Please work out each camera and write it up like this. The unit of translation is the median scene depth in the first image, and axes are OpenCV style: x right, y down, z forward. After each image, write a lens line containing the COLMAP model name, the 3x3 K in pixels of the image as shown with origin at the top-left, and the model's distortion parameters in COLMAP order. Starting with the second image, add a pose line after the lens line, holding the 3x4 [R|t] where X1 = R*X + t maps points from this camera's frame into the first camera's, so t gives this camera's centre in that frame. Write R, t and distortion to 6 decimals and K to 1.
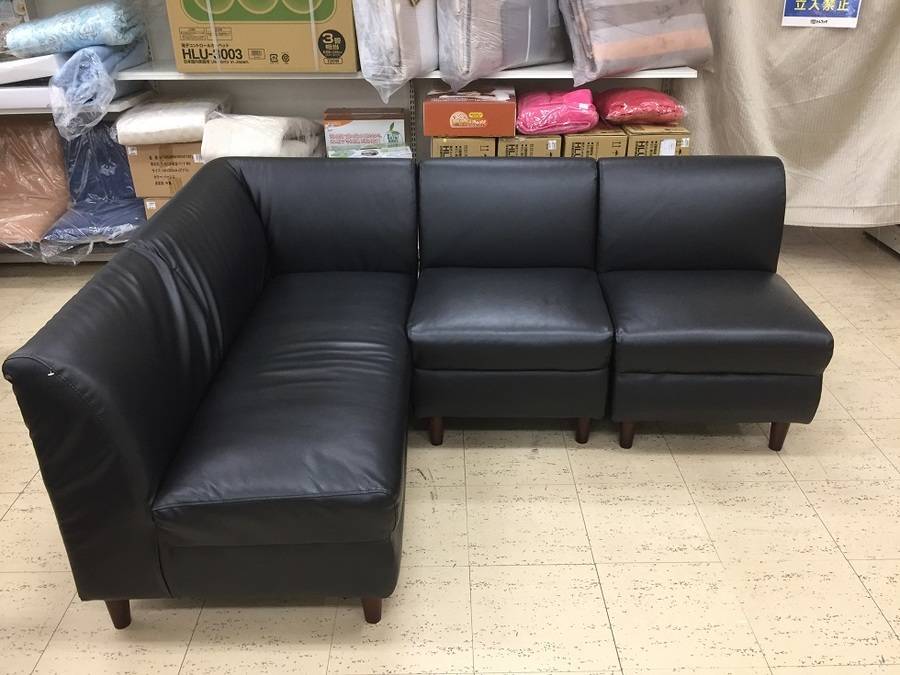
lens RADIAL K [[785.6, 0, 450.3], [0, 785.6, 338.6], [0, 0, 1]] dist [0.050452, -0.096367]
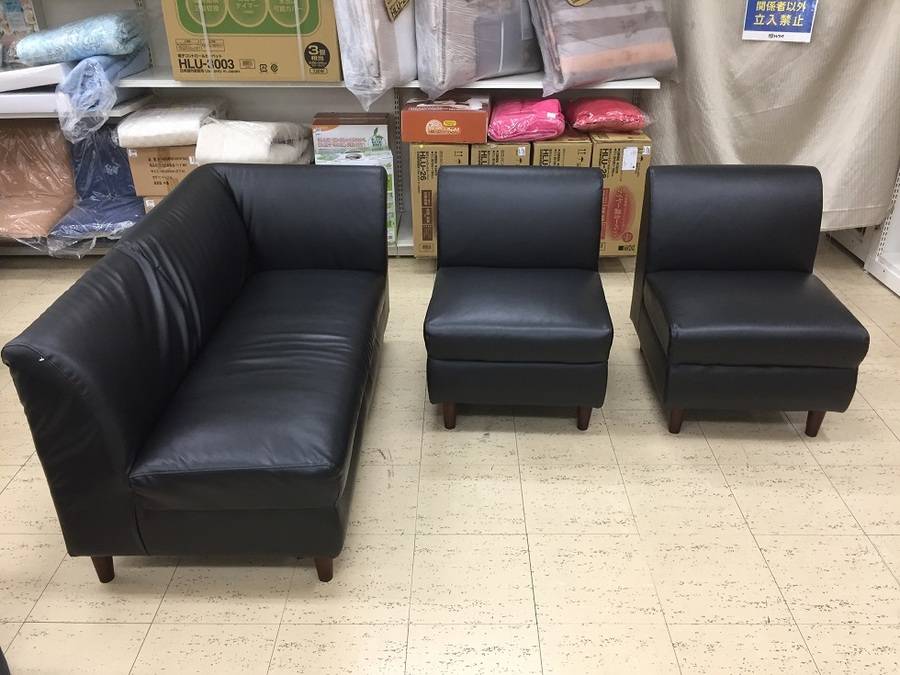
lens RADIAL K [[785.6, 0, 451.1], [0, 785.6, 337.6], [0, 0, 1]] dist [0.050452, -0.096367]
pose [[0.999775, 0.011972, -0.017500, 0.073053], [-0.011782, 0.999871, 0.010893, -0.004625], [0.017628, -0.010684, 0.999788, -0.097188]]
